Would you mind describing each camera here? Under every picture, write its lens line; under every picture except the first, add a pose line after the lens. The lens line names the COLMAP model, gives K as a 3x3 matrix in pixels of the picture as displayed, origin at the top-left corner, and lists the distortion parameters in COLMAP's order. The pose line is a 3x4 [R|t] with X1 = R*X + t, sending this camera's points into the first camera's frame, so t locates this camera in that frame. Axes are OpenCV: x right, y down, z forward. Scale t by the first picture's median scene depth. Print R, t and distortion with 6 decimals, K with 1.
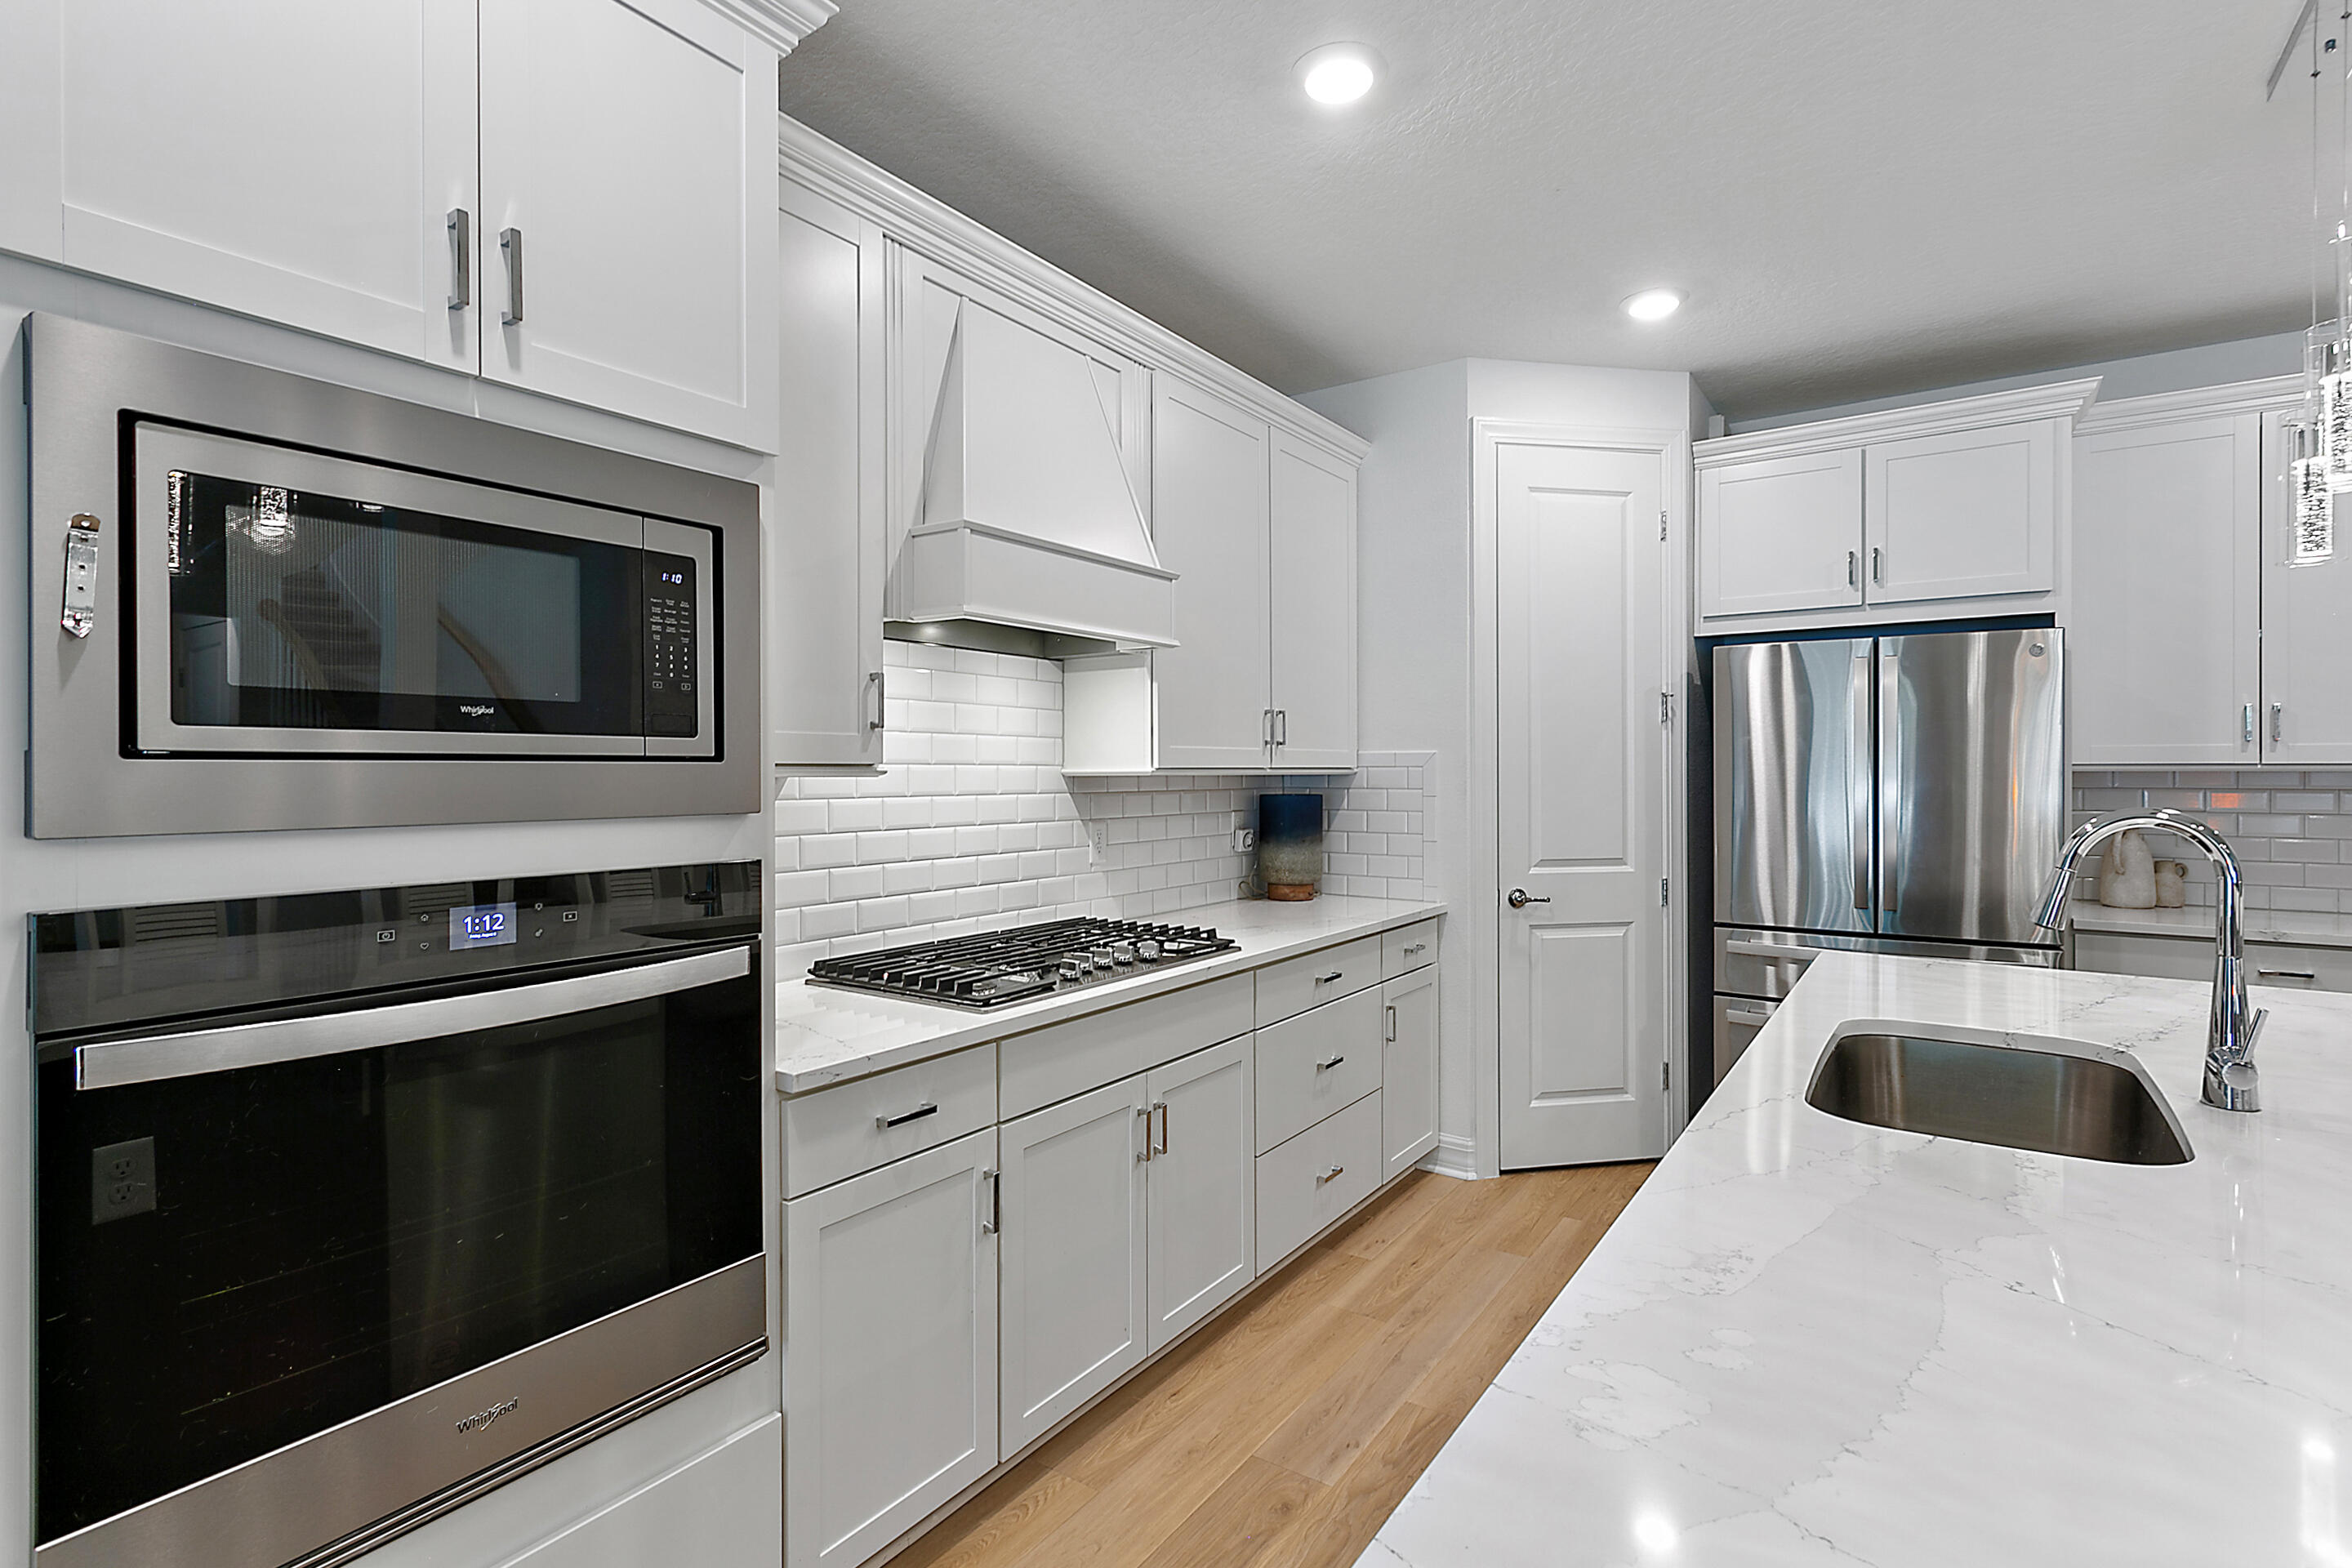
lens RADIAL K [[1122.1, 0, 1173.9], [0, 1122.1, 776.1], [0, 0, 1]] dist [0.004684, 0.000692]
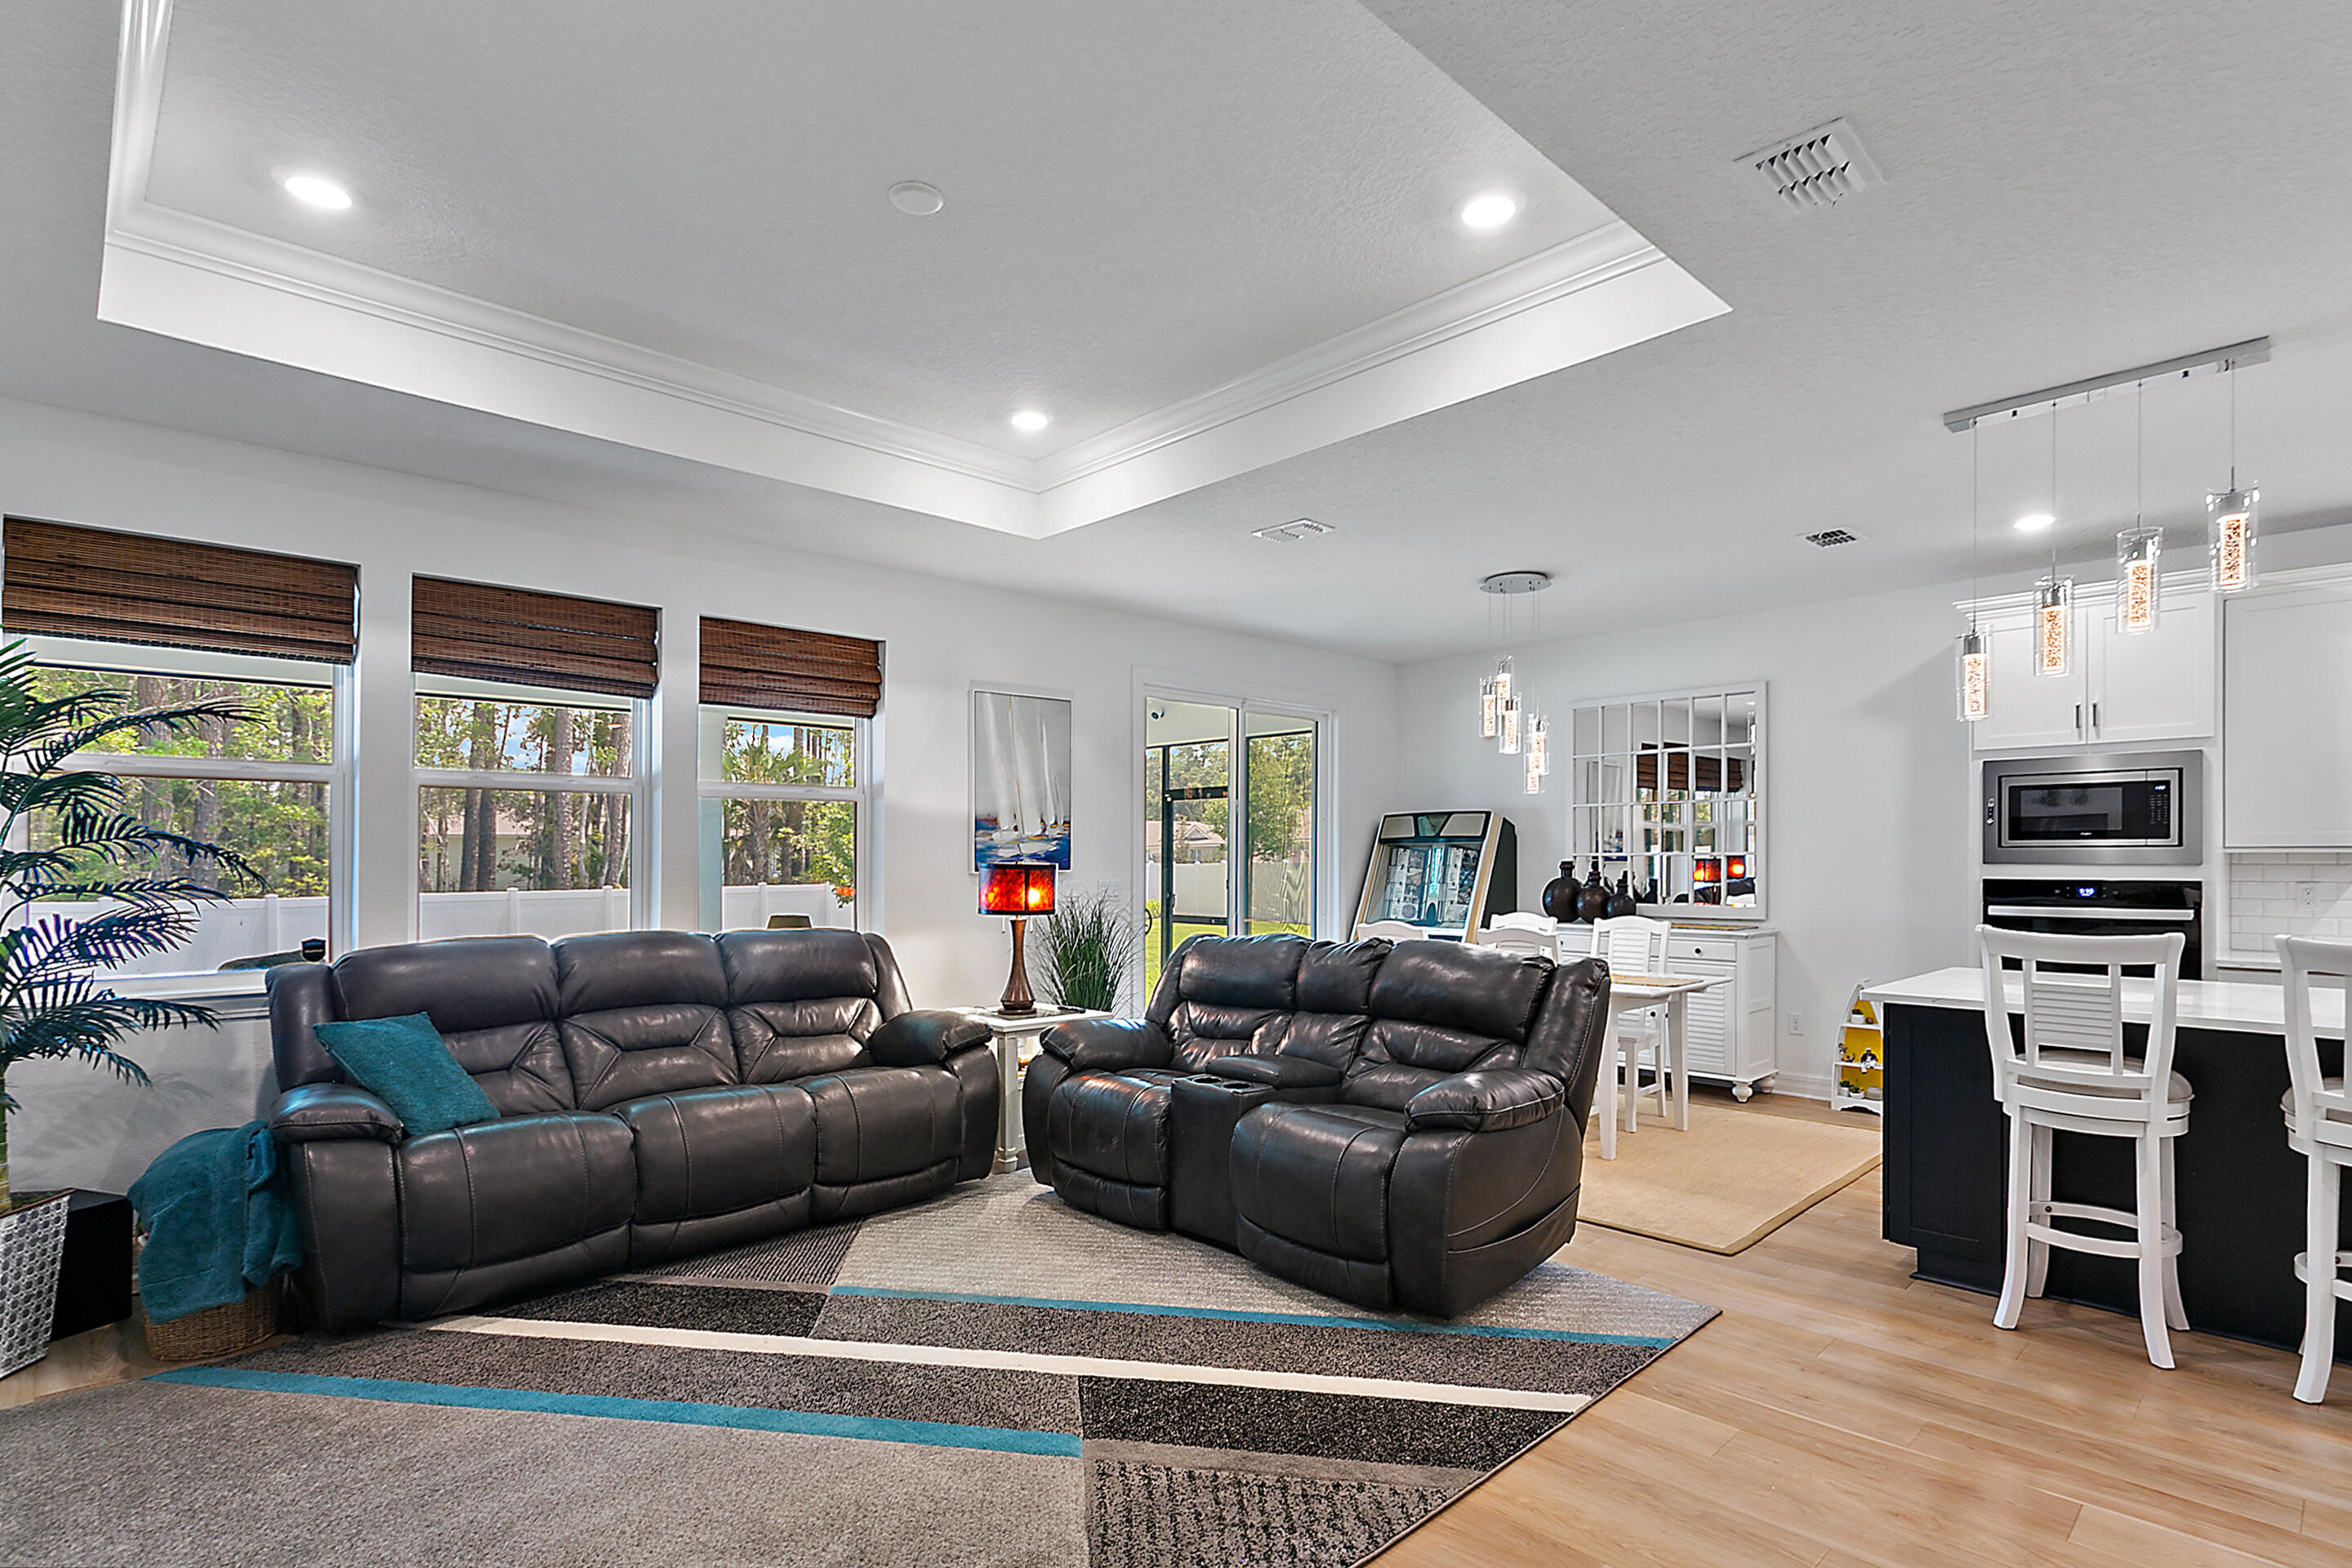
lens RADIAL K [[1162.4, 0, 1182.7], [0, 1162.4, 861.9], [0, 0, 1]] dist [0.001697, 0.000111]
pose [[-0.196333, 0.007765, -0.980507, 1.372130], [-0.001756, 0.999964, 0.008270, 0.002949], [0.980536, 0.003345, -0.196312, -0.430062]]
